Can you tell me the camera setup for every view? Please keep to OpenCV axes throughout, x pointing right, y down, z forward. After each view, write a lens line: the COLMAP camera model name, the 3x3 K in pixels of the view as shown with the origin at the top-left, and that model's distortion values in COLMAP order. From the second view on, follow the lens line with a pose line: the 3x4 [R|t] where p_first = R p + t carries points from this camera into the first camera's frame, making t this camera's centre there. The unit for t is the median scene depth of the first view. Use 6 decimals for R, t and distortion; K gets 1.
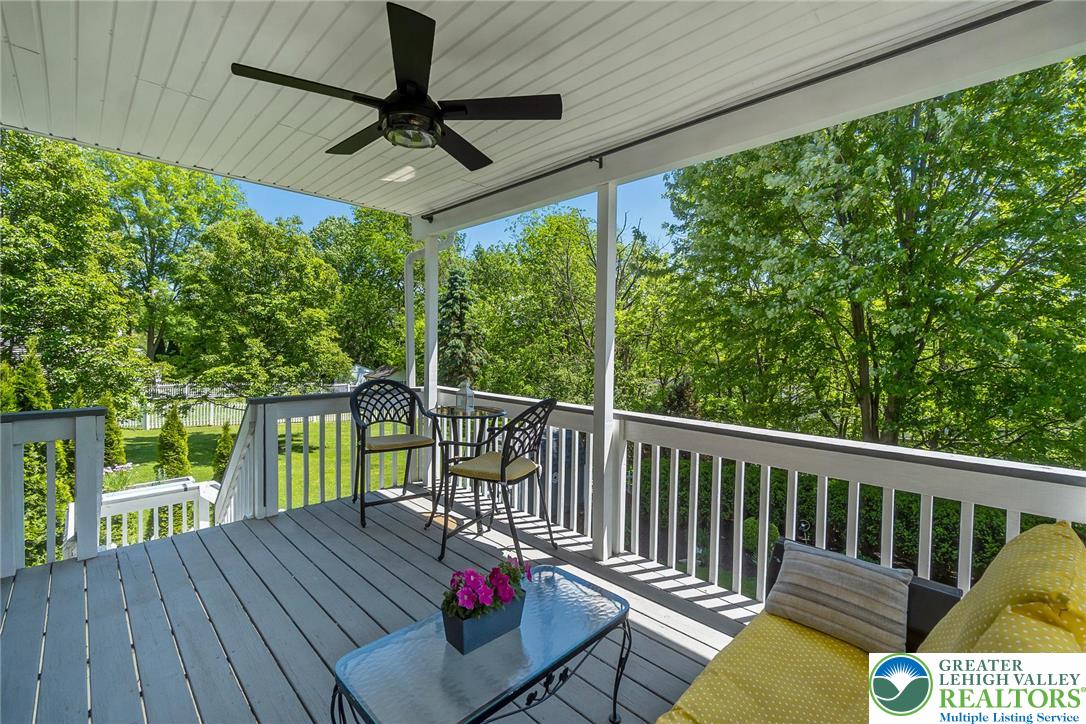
lens RADIAL K [[479.6, 0, 545.0], [0, 479.6, 358.2], [0, 0, 1]] dist [0.001003, 0.000723]
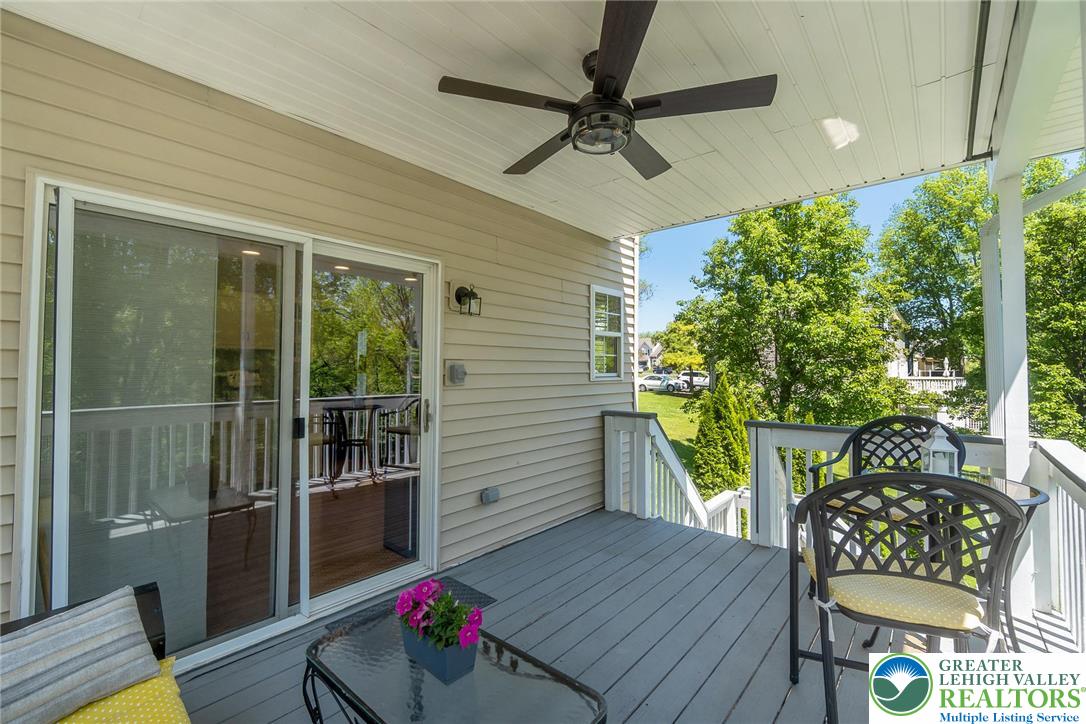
lens RADIAL K [[479.6, 0, 543.7], [0, 479.6, 360.5], [0, 0, 1]] dist [0.001003, 0.000723]
pose [[0.048806, -0.035339, -0.998183, 0.393627], [-0.026886, 0.998965, -0.036681, 0.004434], [0.998446, 0.028627, 0.047805, 0.517643]]
